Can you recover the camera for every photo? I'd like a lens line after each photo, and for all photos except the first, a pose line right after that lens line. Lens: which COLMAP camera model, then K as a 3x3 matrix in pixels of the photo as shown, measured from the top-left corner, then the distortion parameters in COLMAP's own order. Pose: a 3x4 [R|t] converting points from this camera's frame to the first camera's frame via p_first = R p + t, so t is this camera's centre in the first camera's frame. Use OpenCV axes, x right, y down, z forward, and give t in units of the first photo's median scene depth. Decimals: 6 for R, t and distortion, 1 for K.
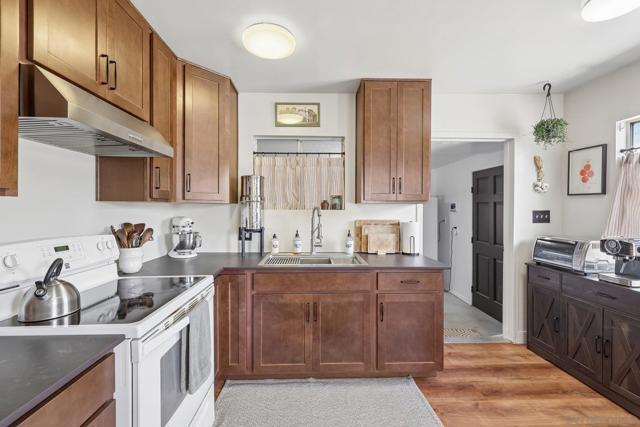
lens RADIAL K [[280.4, 0, 317.0], [0, 280.4, 208.5], [0, 0, 1]] dist [0.000894, 0.000044]
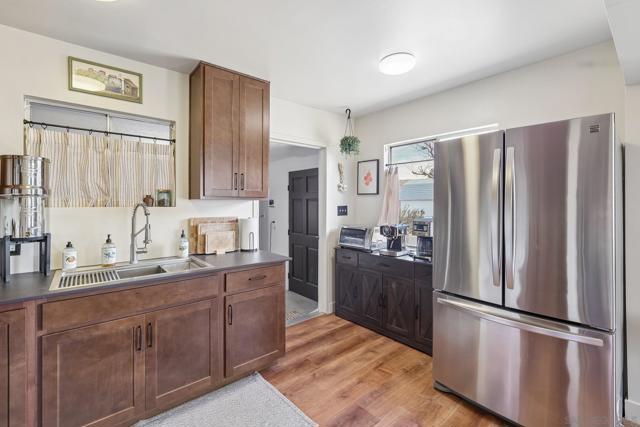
lens RADIAL K [[283.2, 0, 318.3], [0, 283.2, 202.4], [0, 0, 1]] dist [-0.001555, -0.000006]
pose [[0.782305, 0.000222, 0.622895, -0.111331], [0.003839, 0.999979, -0.005178, -0.002781], [-0.622883, 0.006442, 0.782288, 0.057203]]
